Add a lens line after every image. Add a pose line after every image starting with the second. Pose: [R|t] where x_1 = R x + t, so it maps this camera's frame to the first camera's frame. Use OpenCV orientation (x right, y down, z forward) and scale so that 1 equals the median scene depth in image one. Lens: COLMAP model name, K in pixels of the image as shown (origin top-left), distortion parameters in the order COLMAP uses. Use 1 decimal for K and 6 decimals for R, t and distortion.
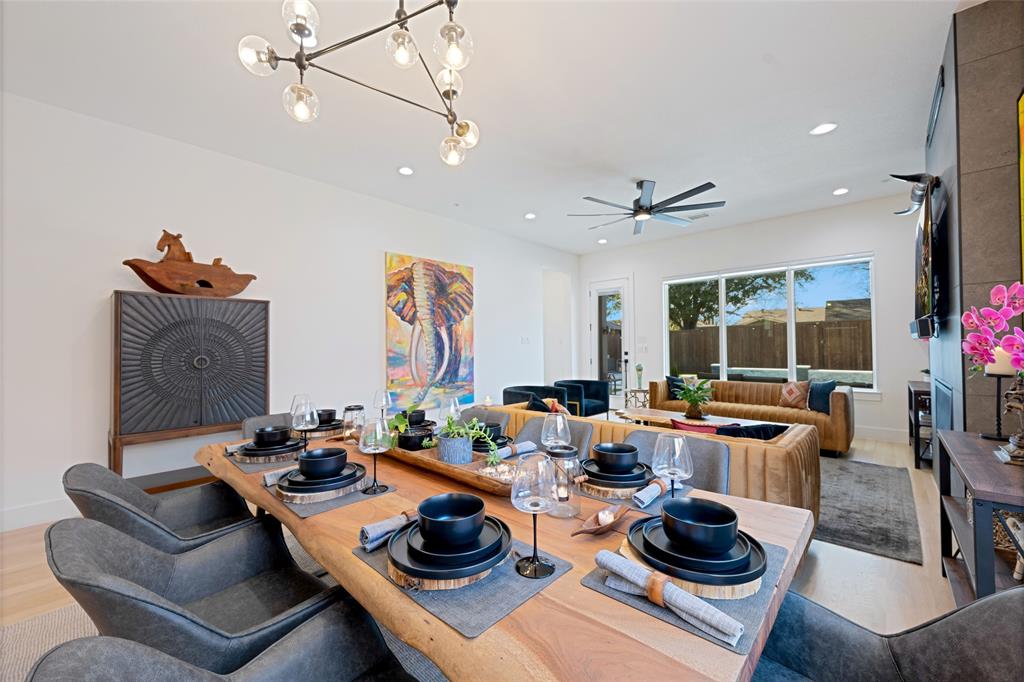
lens RADIAL K [[412.9, 0, 505.7], [0, 412.9, 343.1], [0, 0, 1]] dist [0.000630, -0.000868]
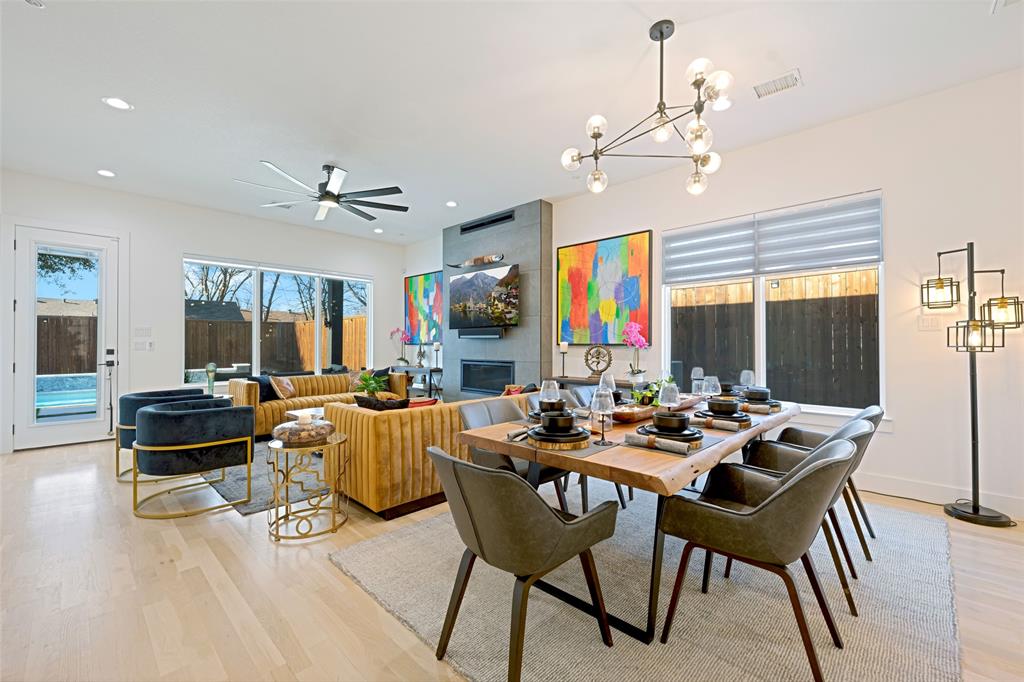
lens RADIAL K [[412.9, 0, 513.1], [0, 412.9, 344.3], [0, 0, 1]] dist [0.000630, -0.000868]
pose [[0.008102, 0.010837, 0.999908, -0.510092], [-0.009808, 0.999894, -0.010758, 0.018639], [-0.999919, -0.009720, 0.008207, 0.472832]]
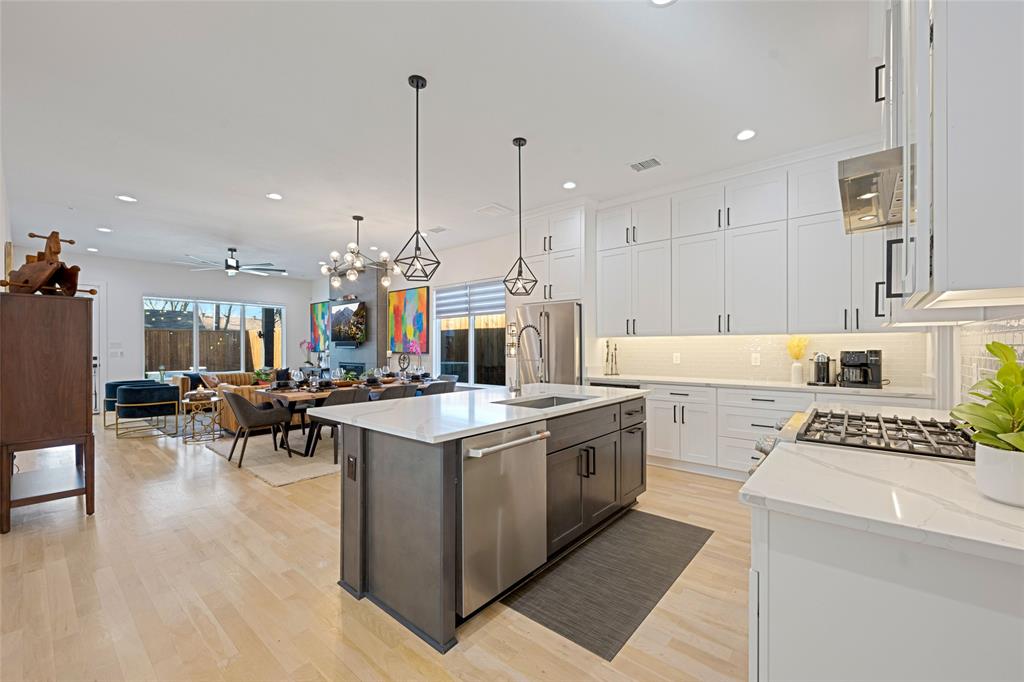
lens RADIAL K [[412.9, 0, 514.9], [0, 412.9, 348.8], [0, 0, 1]] dist [0.000630, -0.000868]
pose [[-0.046155, 0.007860, 0.998903, -1.112003], [-0.006466, 0.999946, -0.008167, 0.003493], [-0.998913, -0.006836, -0.046102, -0.028178]]
